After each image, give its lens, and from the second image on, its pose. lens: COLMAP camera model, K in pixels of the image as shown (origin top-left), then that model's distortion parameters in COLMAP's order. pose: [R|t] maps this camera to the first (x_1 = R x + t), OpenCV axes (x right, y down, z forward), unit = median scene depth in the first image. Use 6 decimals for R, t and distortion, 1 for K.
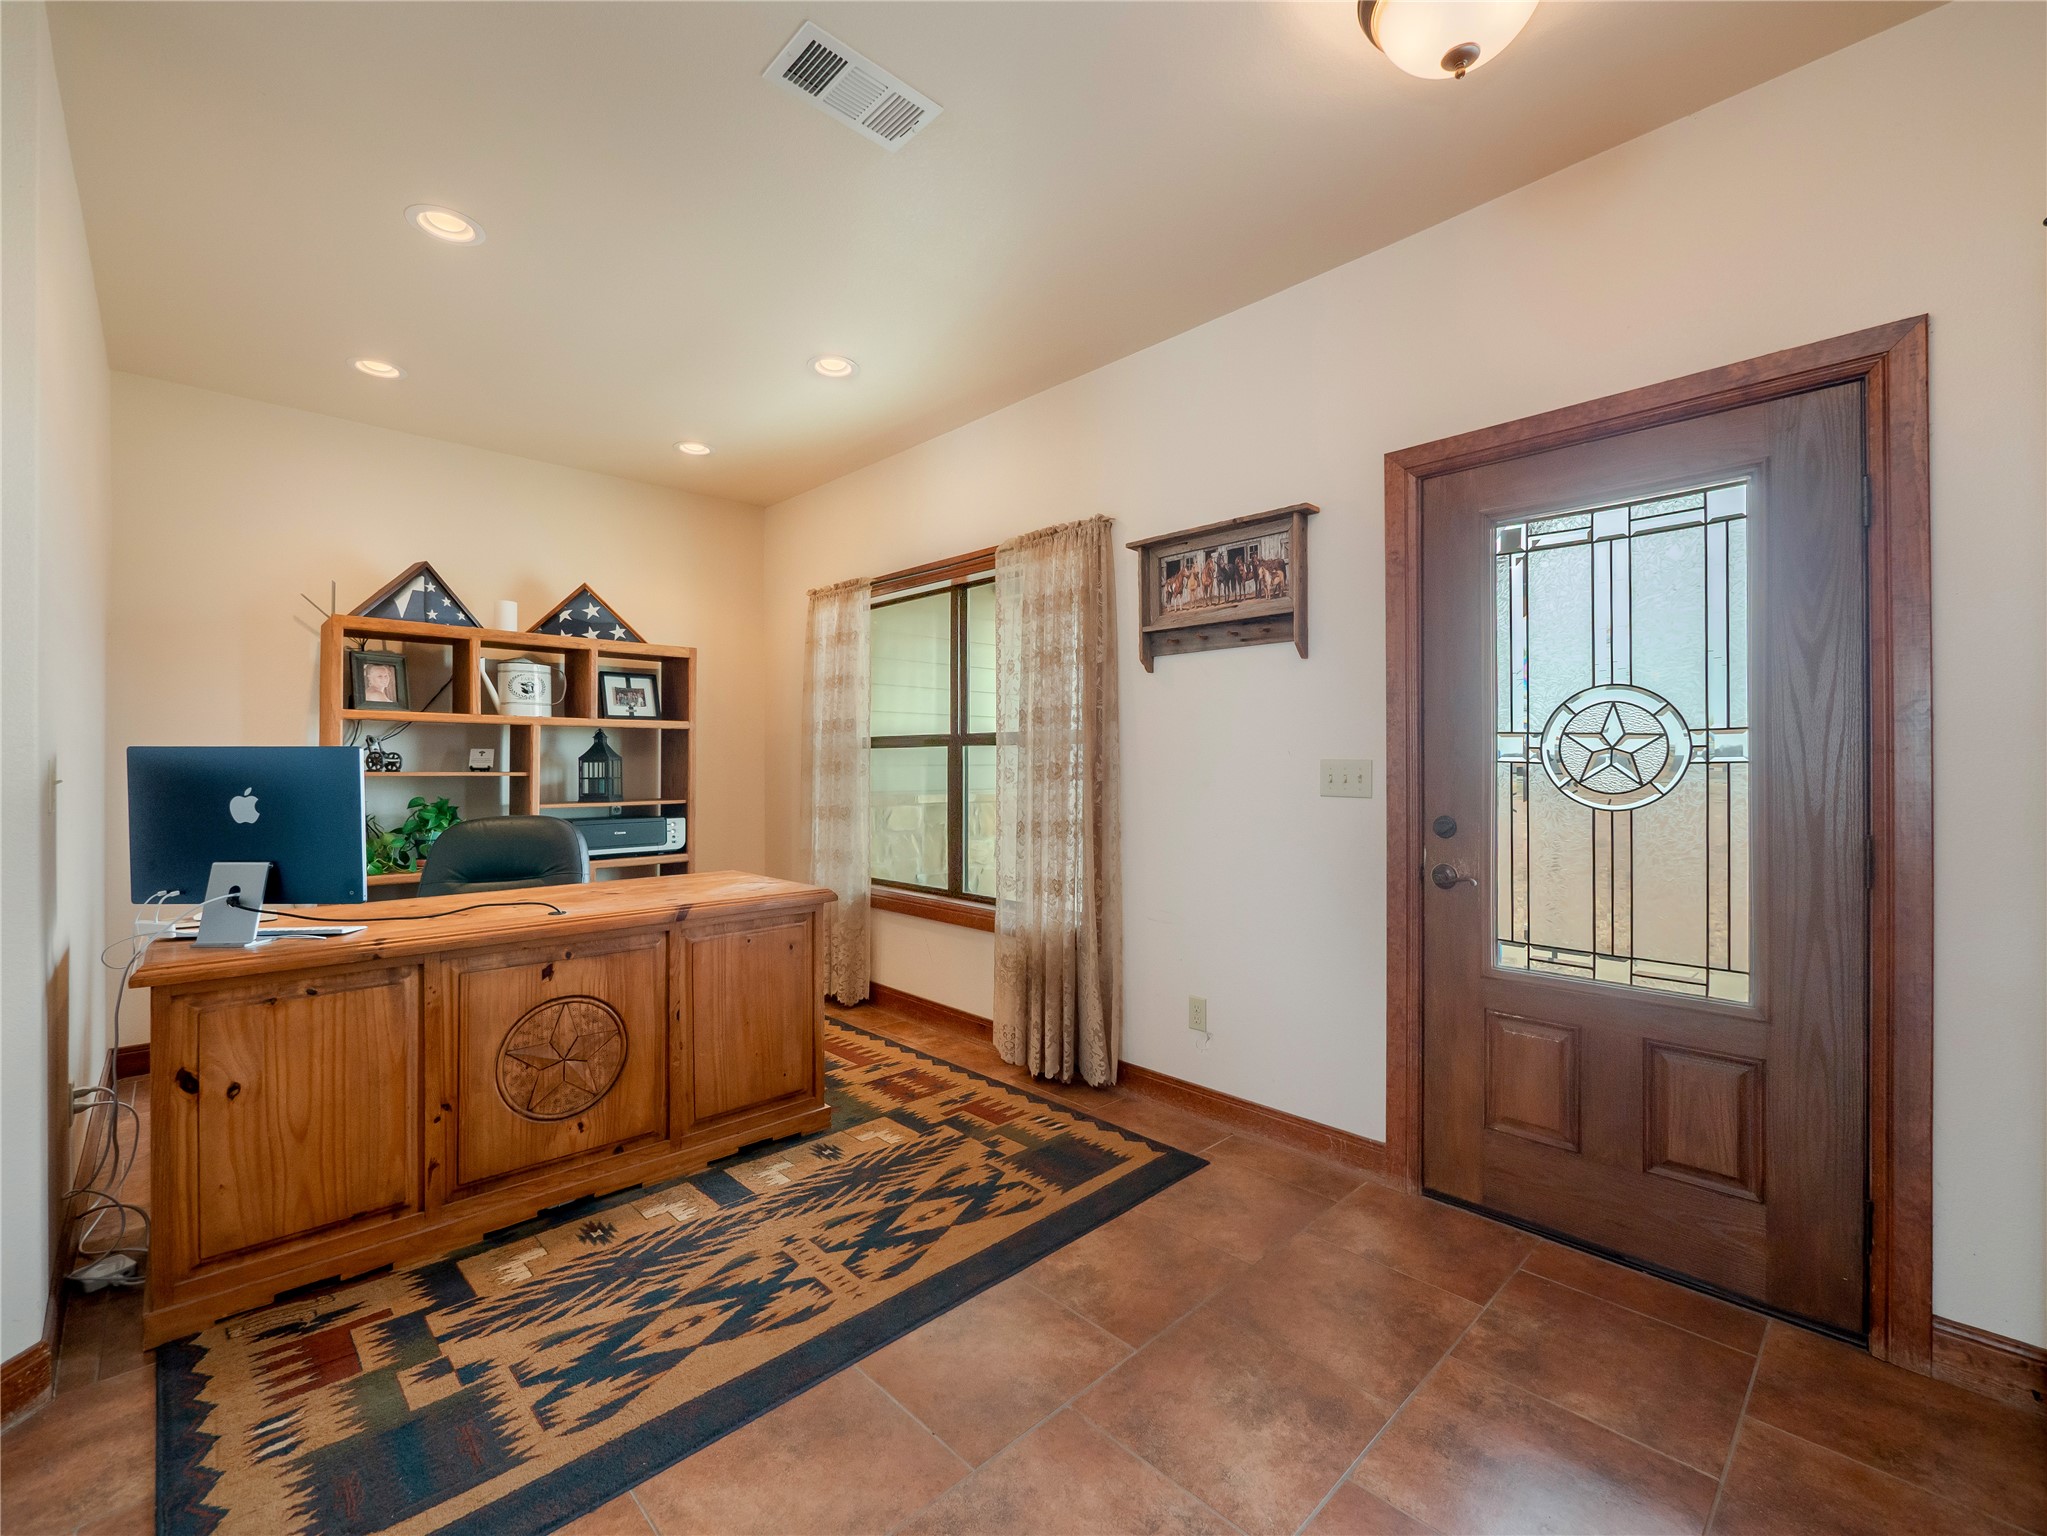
lens RADIAL K [[871.5, 0, 1019.7], [0, 871.5, 767.4], [0, 0, 1]] dist [-0.007438, 0.001016]
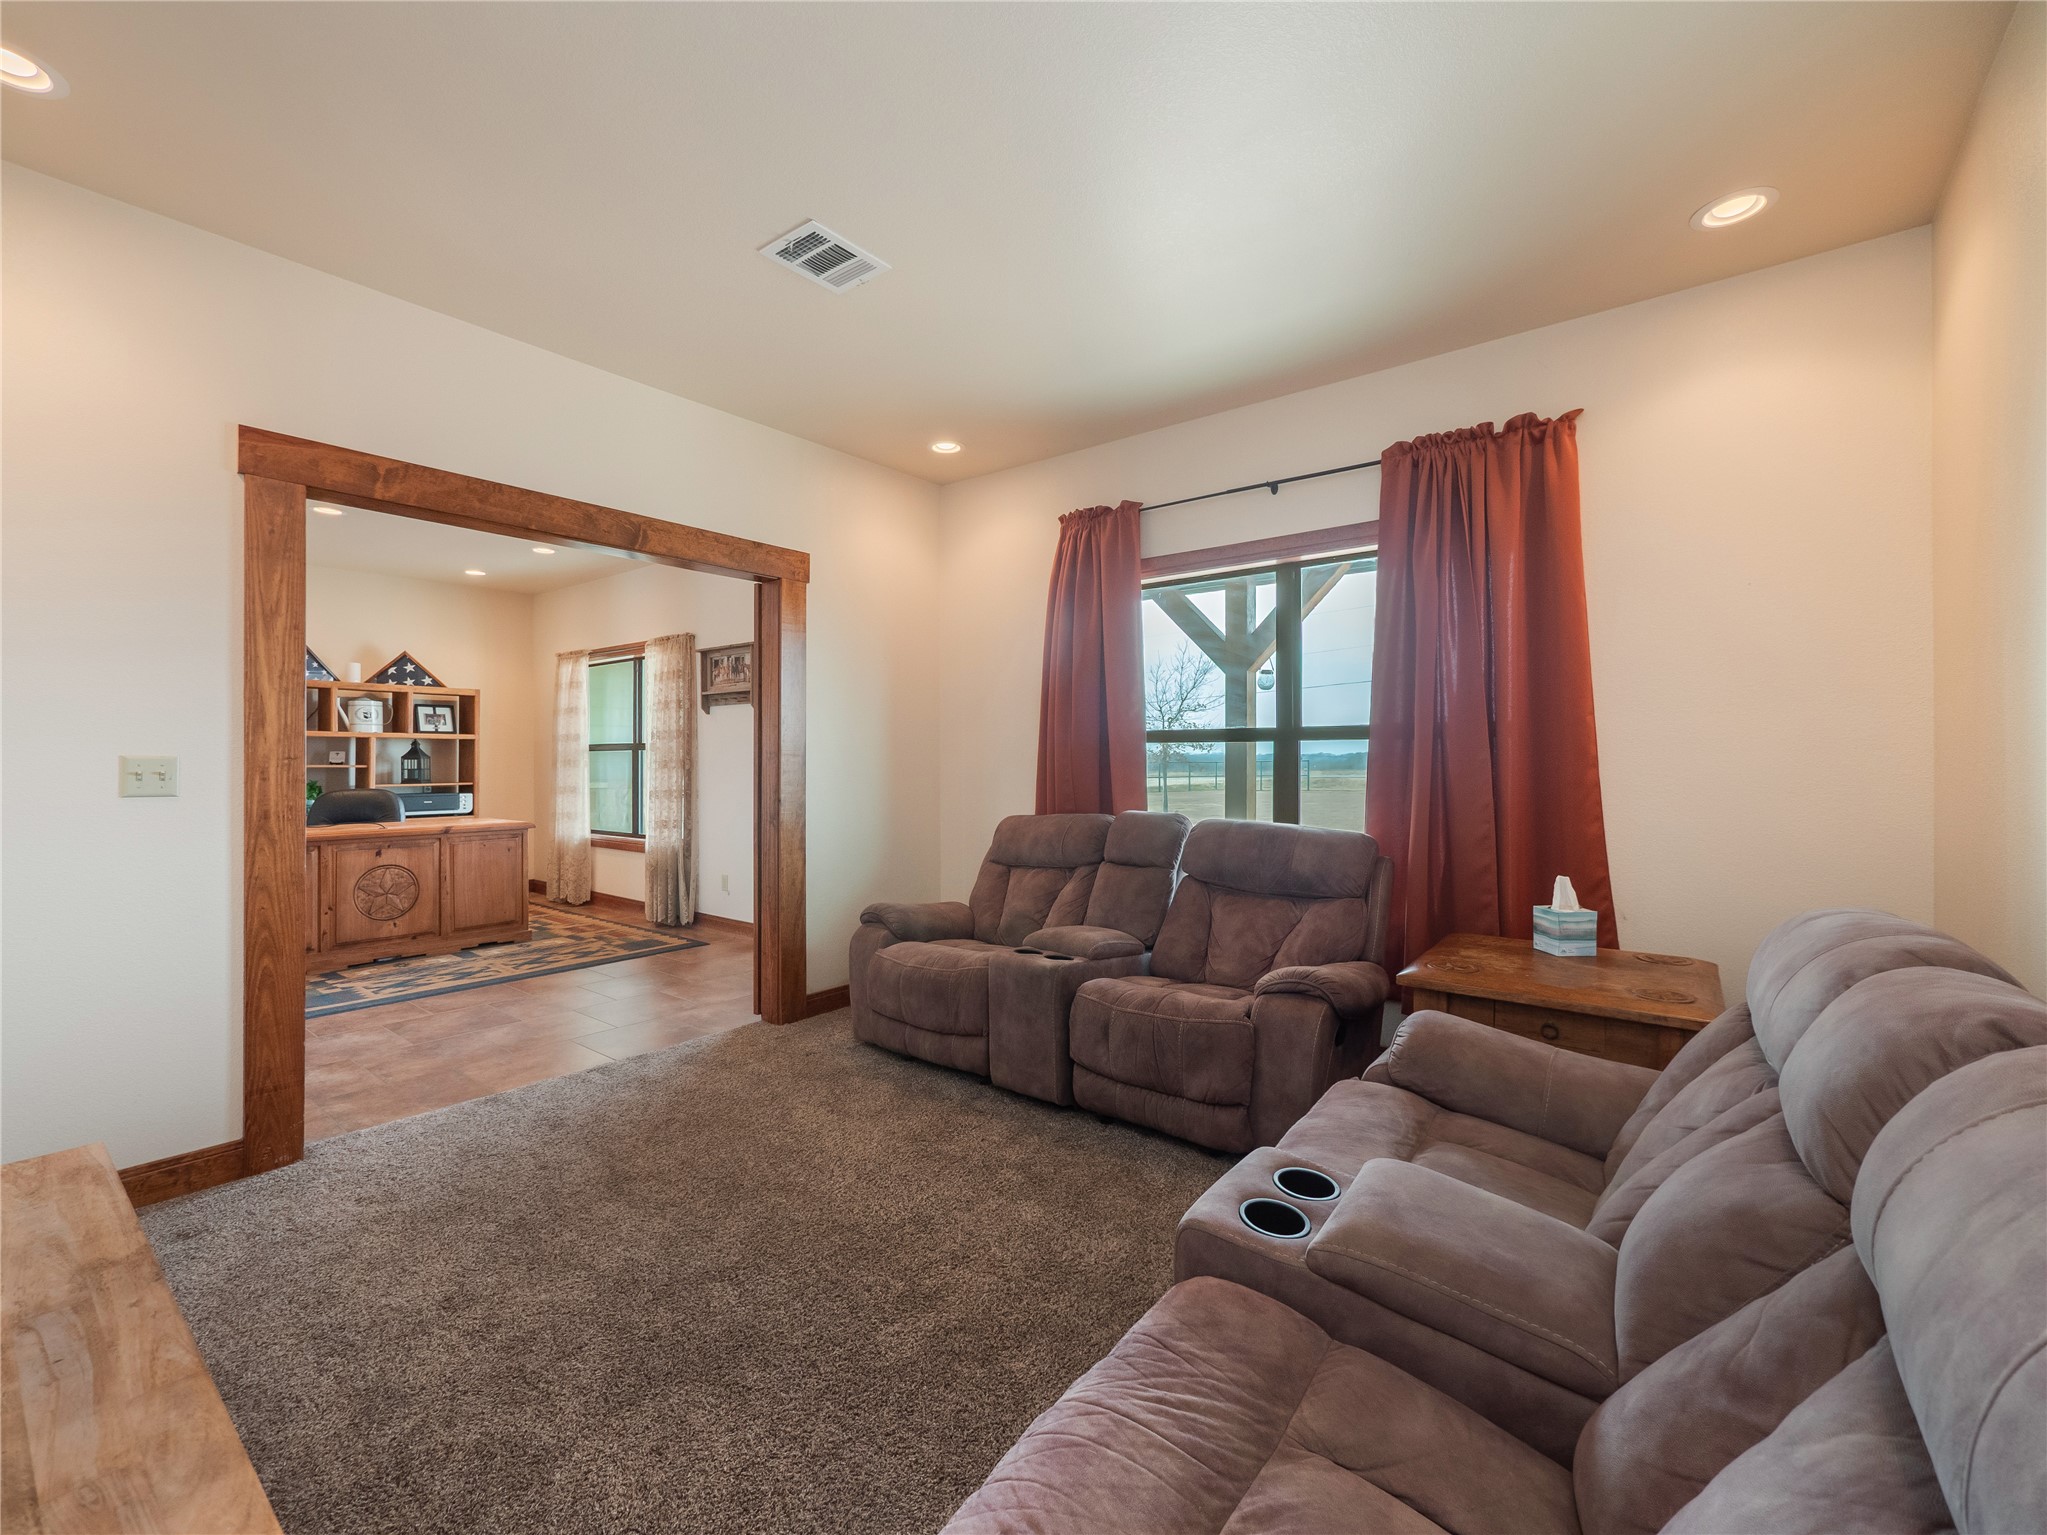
lens RADIAL K [[871.5, 0, 1024.2], [0, 871.5, 765.4], [0, 0, 1]] dist [-0.007438, 0.001016]
pose [[0.990793, -0.000524, 0.135384, 0.467374], [0.000442, 1.000000, 0.000639, 0.005142], [-0.135384, -0.000573, 0.990793, -0.839189]]
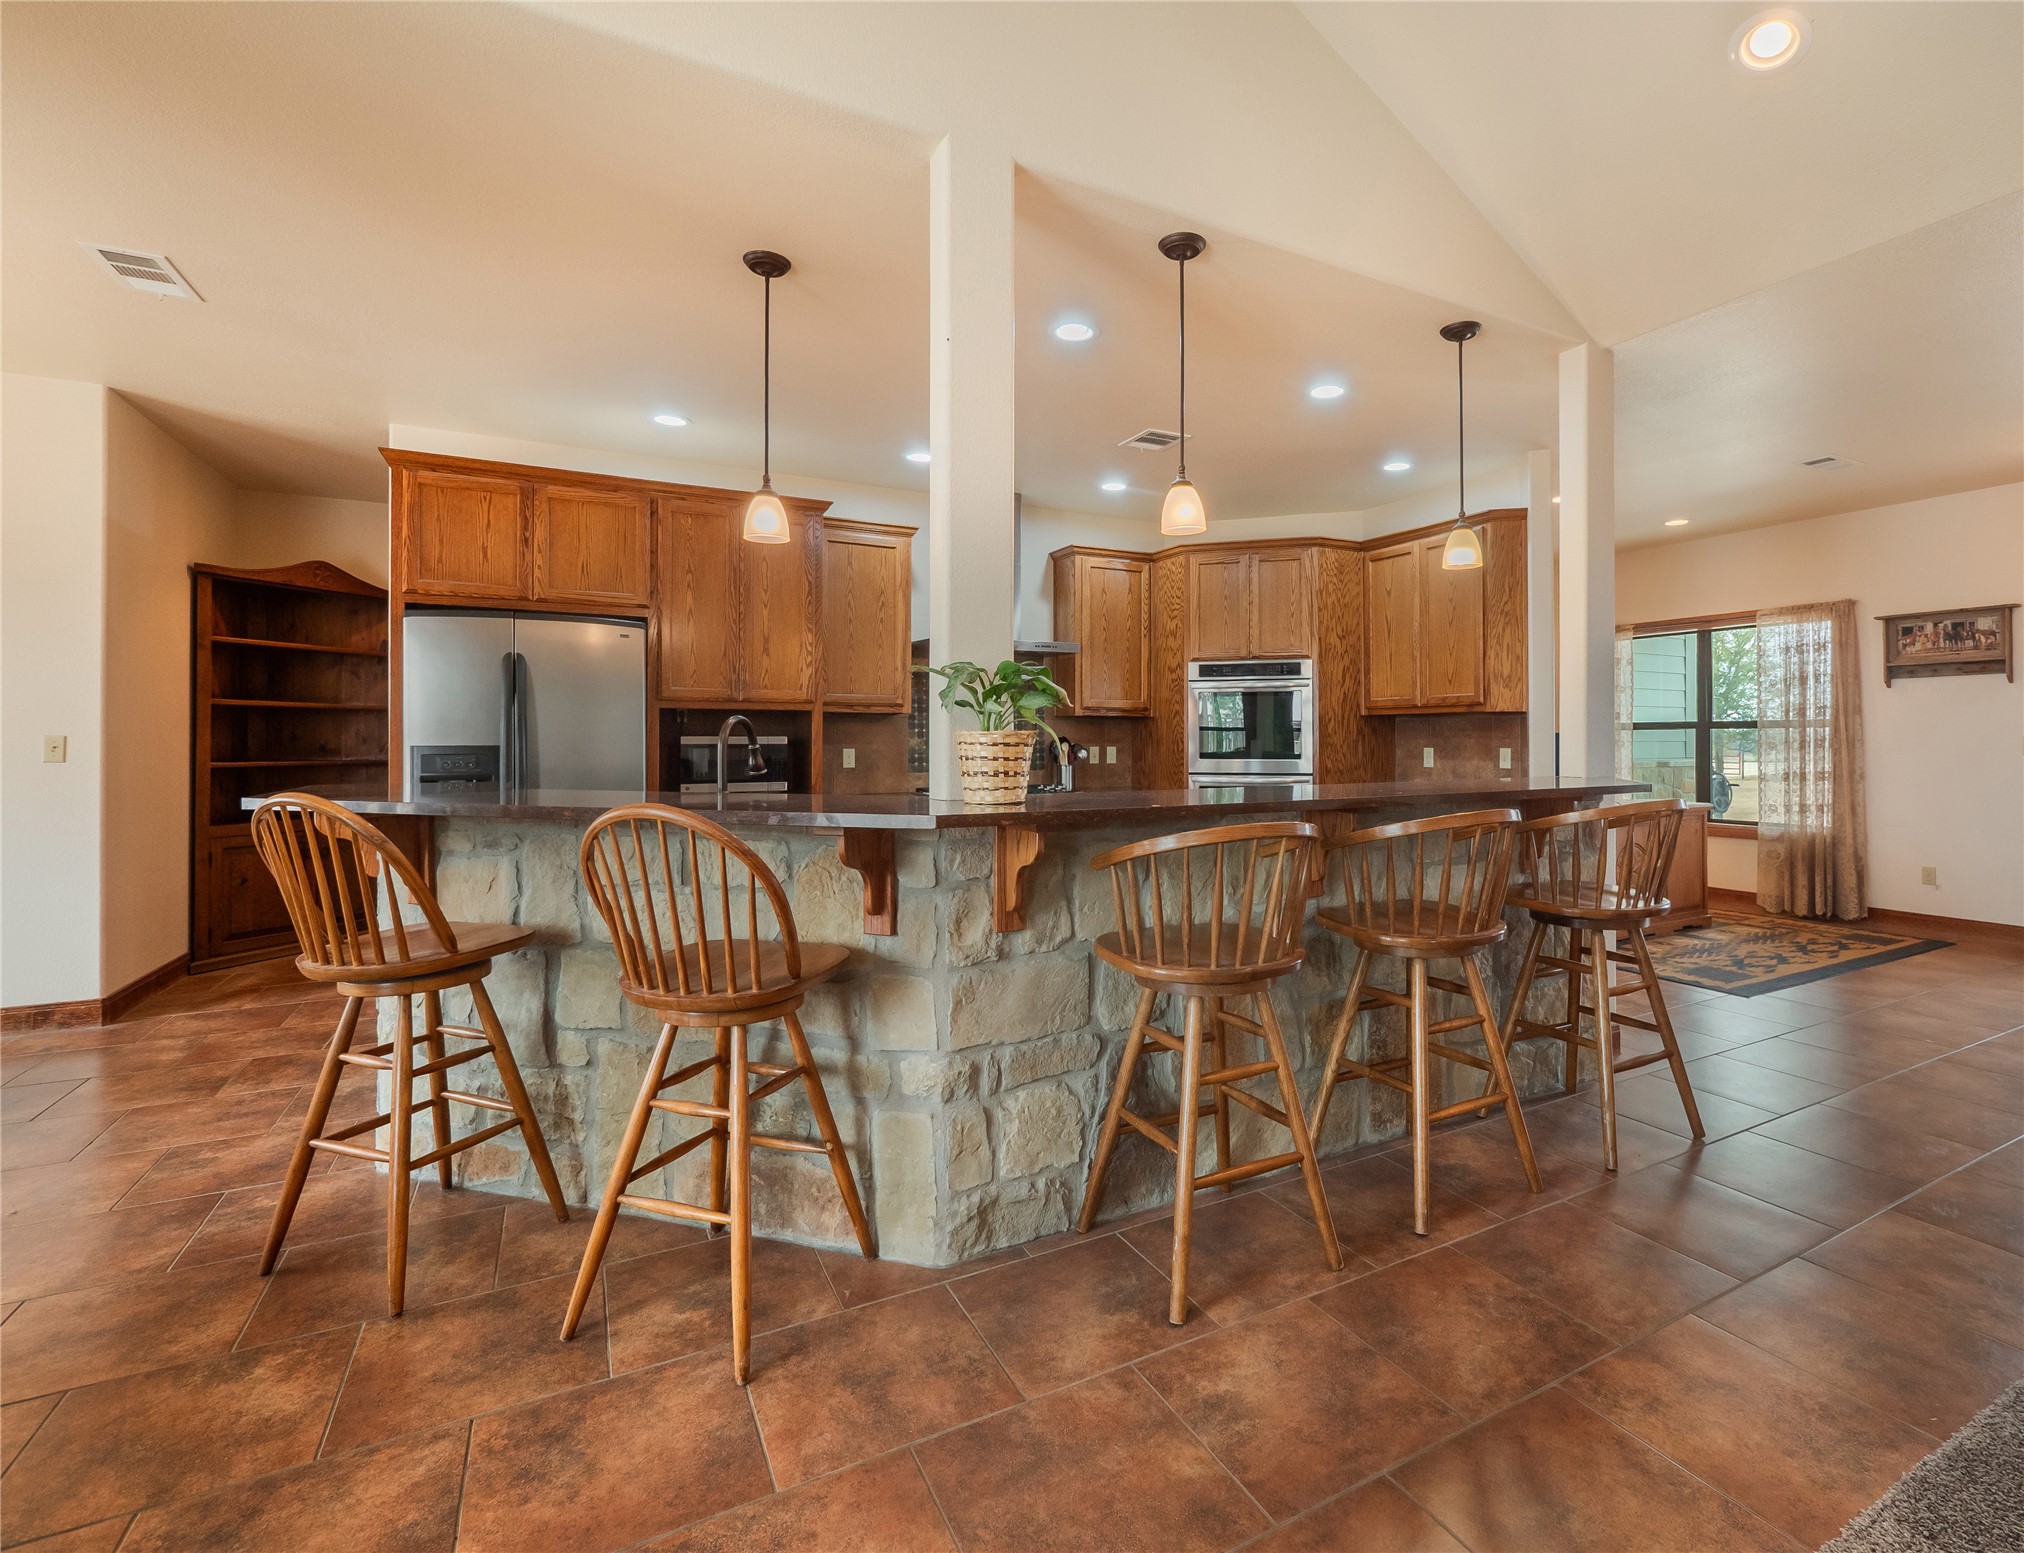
lens RADIAL K [[949.8, 0, 1094.0], [0, 949.8, 738.3], [0, 0, 1]] dist [-0.005350, -0.000017]
pose [[0.967134, -0.005843, -0.254199, -0.739093], [0.003636, 0.999952, -0.009148, 0.005510], [0.254240, 0.007923, 0.967109, -1.025310]]
